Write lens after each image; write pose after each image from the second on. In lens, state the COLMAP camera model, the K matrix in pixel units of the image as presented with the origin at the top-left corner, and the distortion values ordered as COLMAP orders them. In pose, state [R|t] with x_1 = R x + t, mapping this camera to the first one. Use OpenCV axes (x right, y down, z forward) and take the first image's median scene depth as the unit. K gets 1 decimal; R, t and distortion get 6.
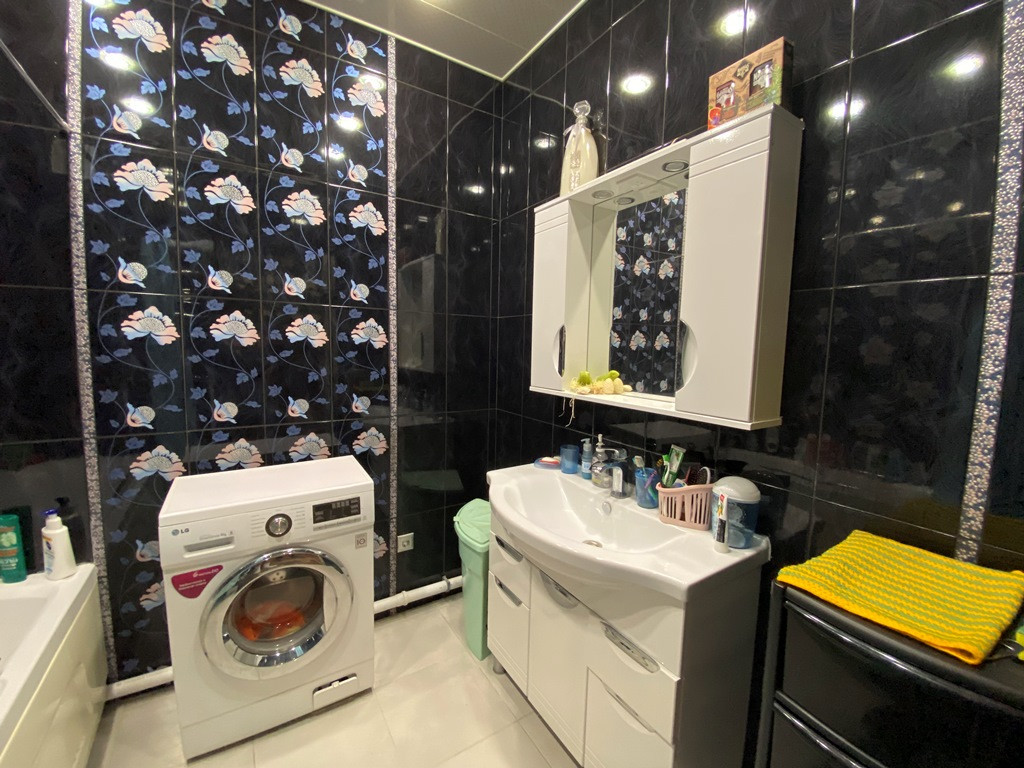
lens RADIAL K [[404.7, 0, 512.0], [0, 404.7, 384.0], [0, 0, 1]] dist [-0.000665, -0.016181]
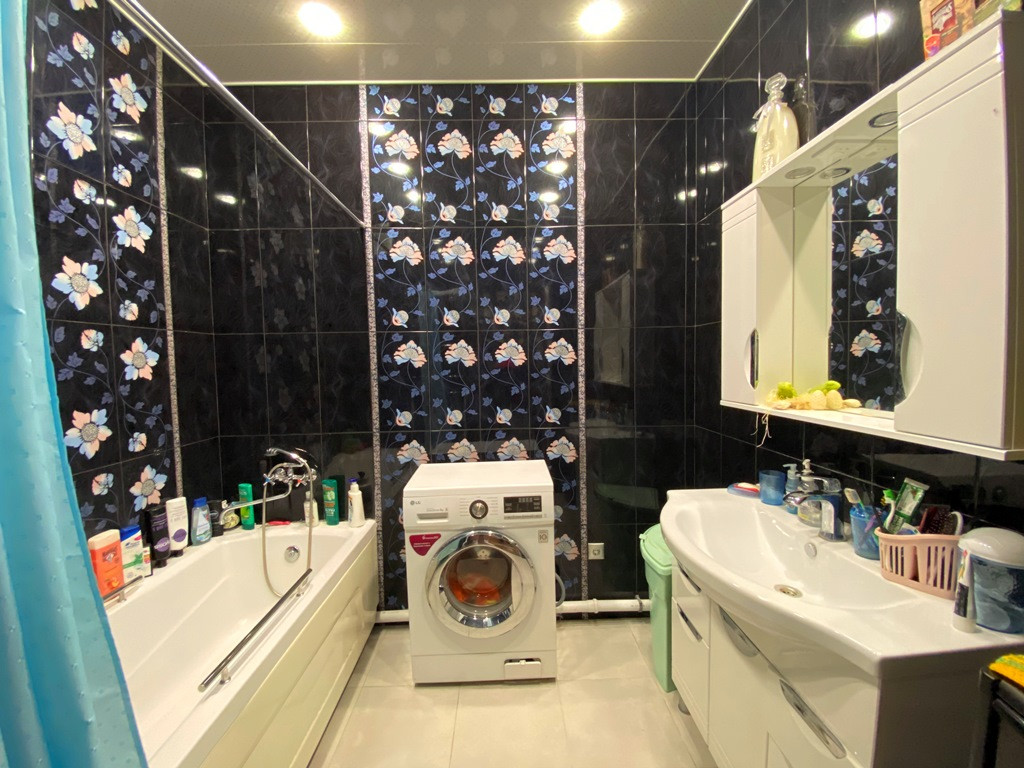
lens RADIAL K [[404.7, 0, 512.0], [0, 404.7, 384.0], [0, 0, 1]] dist [-0.000665, -0.016181]
pose [[0.848285, -0.012382, -0.529395, 0.153190], [-0.010168, 0.999161, -0.039664, 0.011934], [0.529442, 0.039029, 0.847448, -0.010624]]
